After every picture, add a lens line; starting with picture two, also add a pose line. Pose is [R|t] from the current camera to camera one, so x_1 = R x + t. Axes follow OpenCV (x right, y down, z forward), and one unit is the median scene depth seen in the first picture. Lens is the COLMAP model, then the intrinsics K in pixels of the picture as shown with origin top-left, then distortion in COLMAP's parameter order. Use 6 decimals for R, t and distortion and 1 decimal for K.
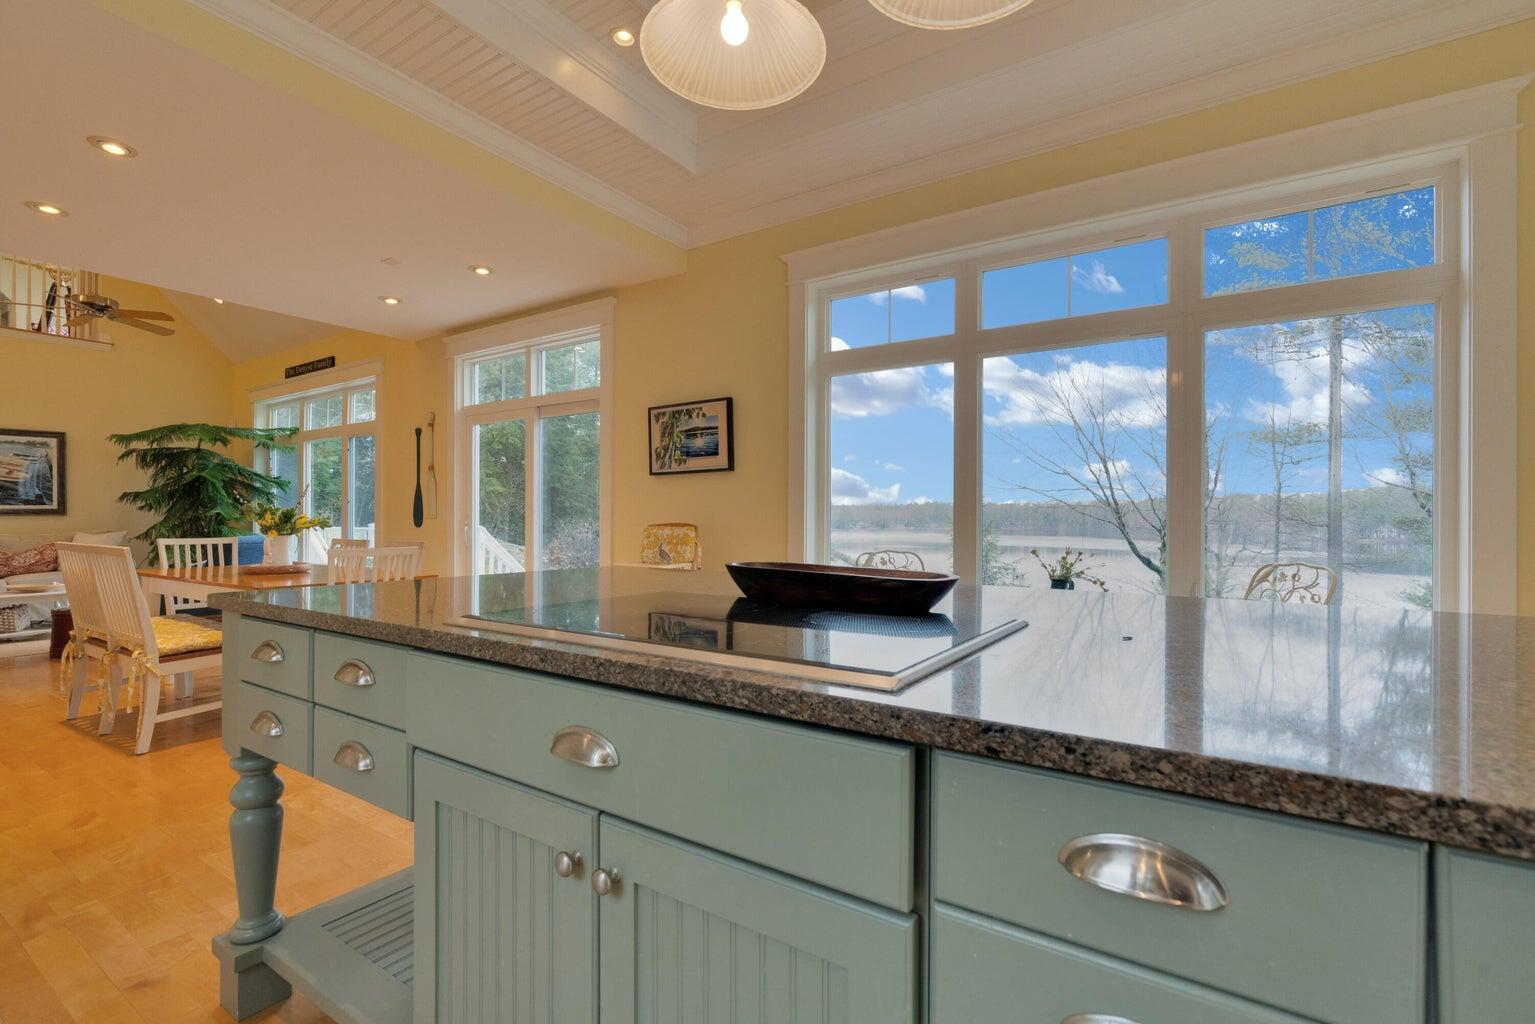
lens RADIAL K [[698.9, 0, 772.4], [0, 698.9, 516.6], [0, 0, 1]] dist [-0.008890, 0.002736]
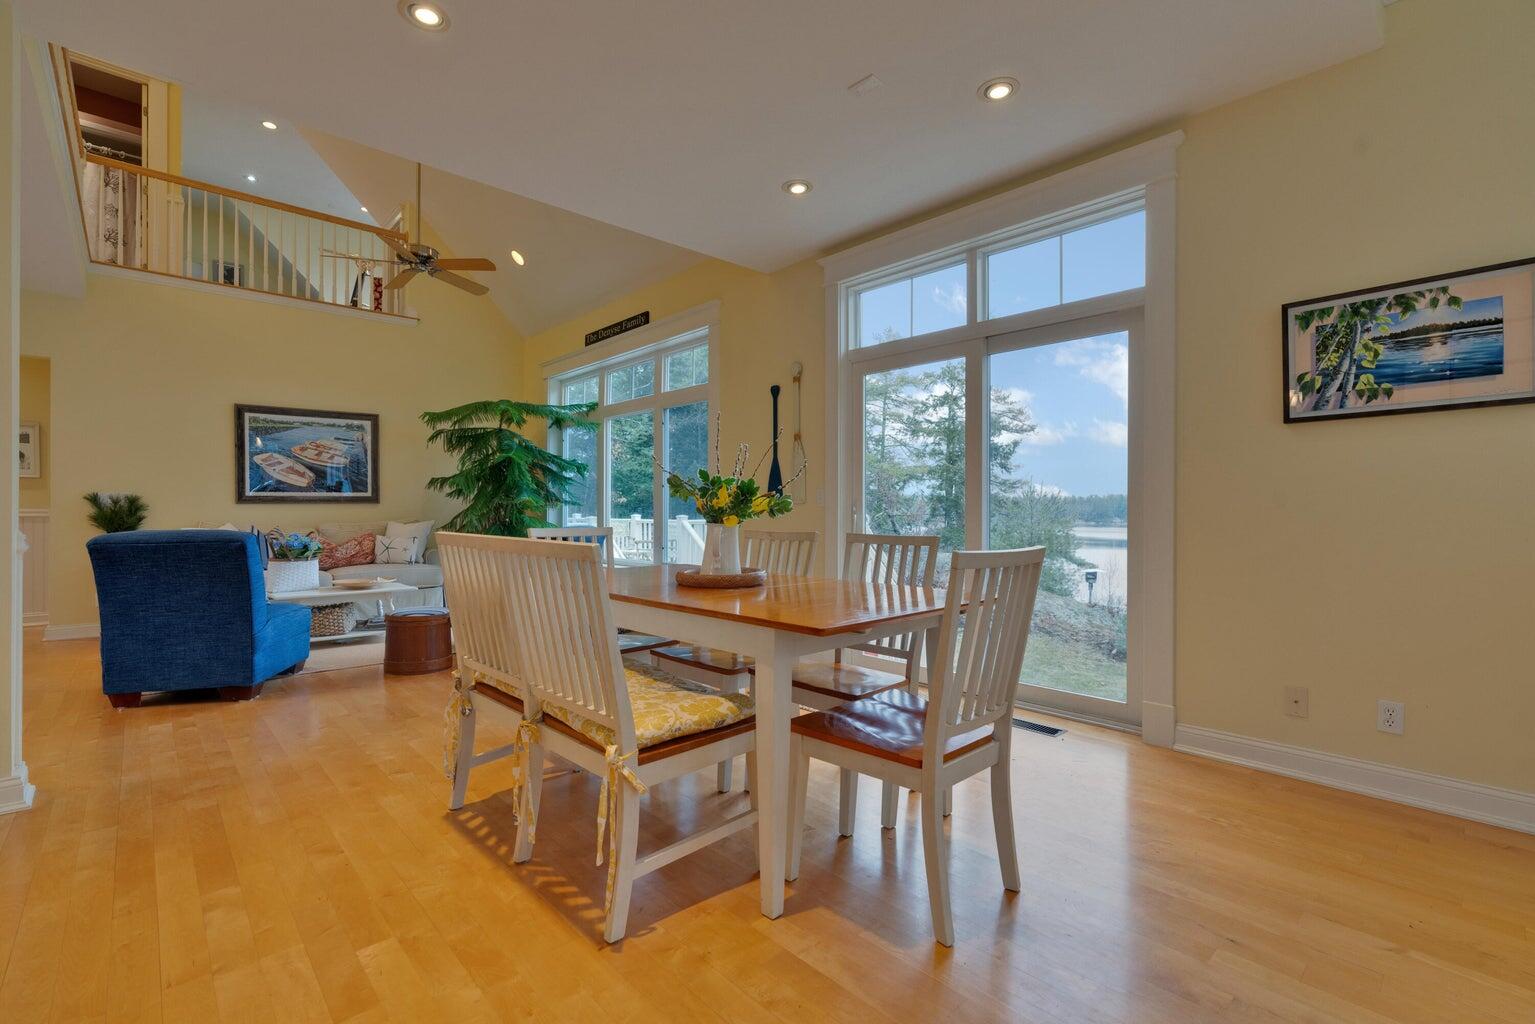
lens RADIAL K [[698.9, 0, 766.4], [0, 698.9, 514.5], [0, 0, 1]] dist [-0.008890, 0.002736]
pose [[0.969394, 0.001706, -0.245504, -0.302071], [-0.000139, 0.999980, 0.006401, 0.007857], [0.245510, -0.006171, 0.969374, 0.234806]]
